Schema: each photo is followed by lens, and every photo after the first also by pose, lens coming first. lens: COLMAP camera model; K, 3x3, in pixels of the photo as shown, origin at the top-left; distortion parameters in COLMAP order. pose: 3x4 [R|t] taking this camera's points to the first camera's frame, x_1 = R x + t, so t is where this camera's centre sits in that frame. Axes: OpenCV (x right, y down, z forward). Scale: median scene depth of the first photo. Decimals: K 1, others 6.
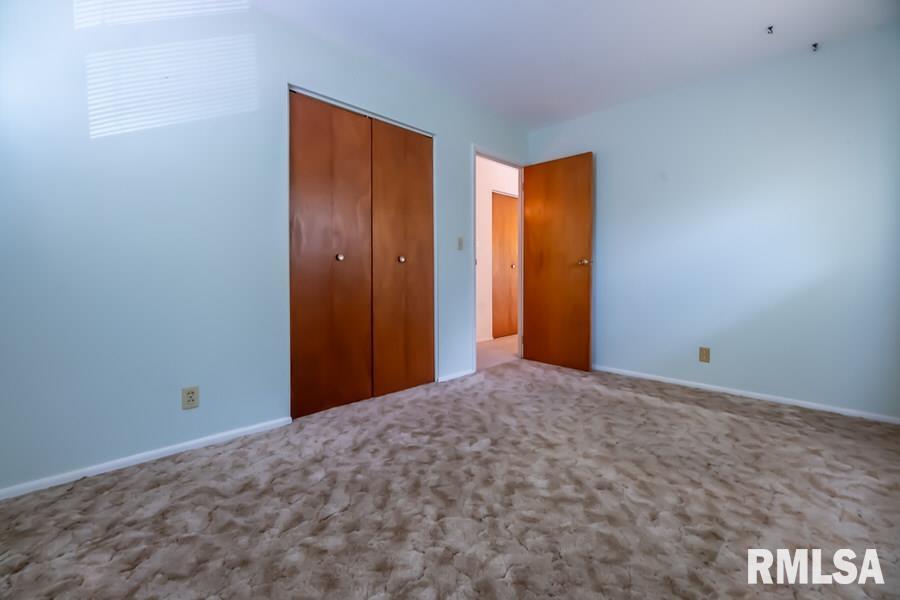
lens RADIAL K [[359.1, 0, 501.9], [0, 359.1, 272.2], [0, 0, 1]] dist [-0.000897, -0.000132]
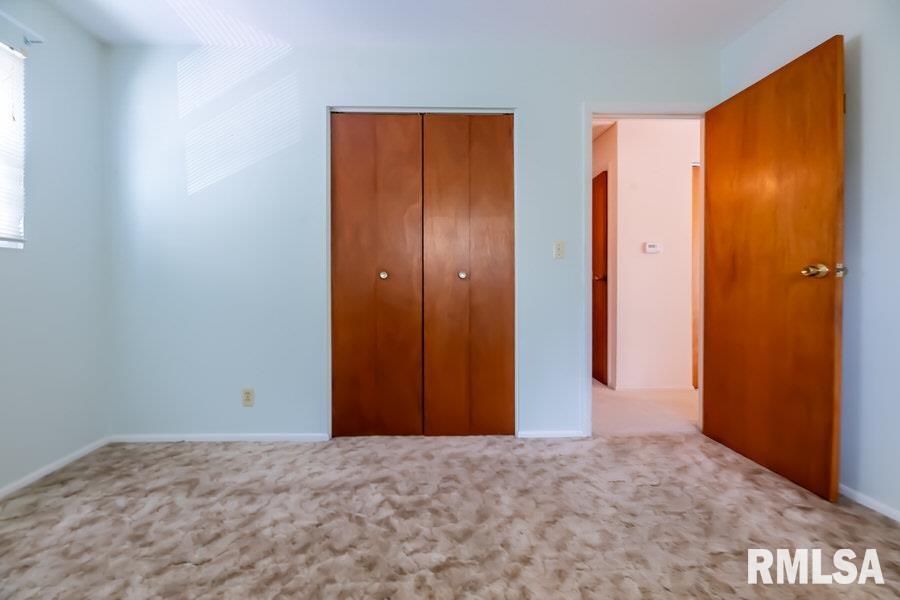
lens RADIAL K [[380.4, 0, 447.8], [0, 380.4, 286.3], [0, 0, 1]] dist [-0.006483, -0.000205]
pose [[0.699516, -0.000645, -0.714617, 0.358859], [0.003617, 0.999990, 0.002638, -0.015208], [0.714608, -0.004430, 0.699511, 0.424938]]
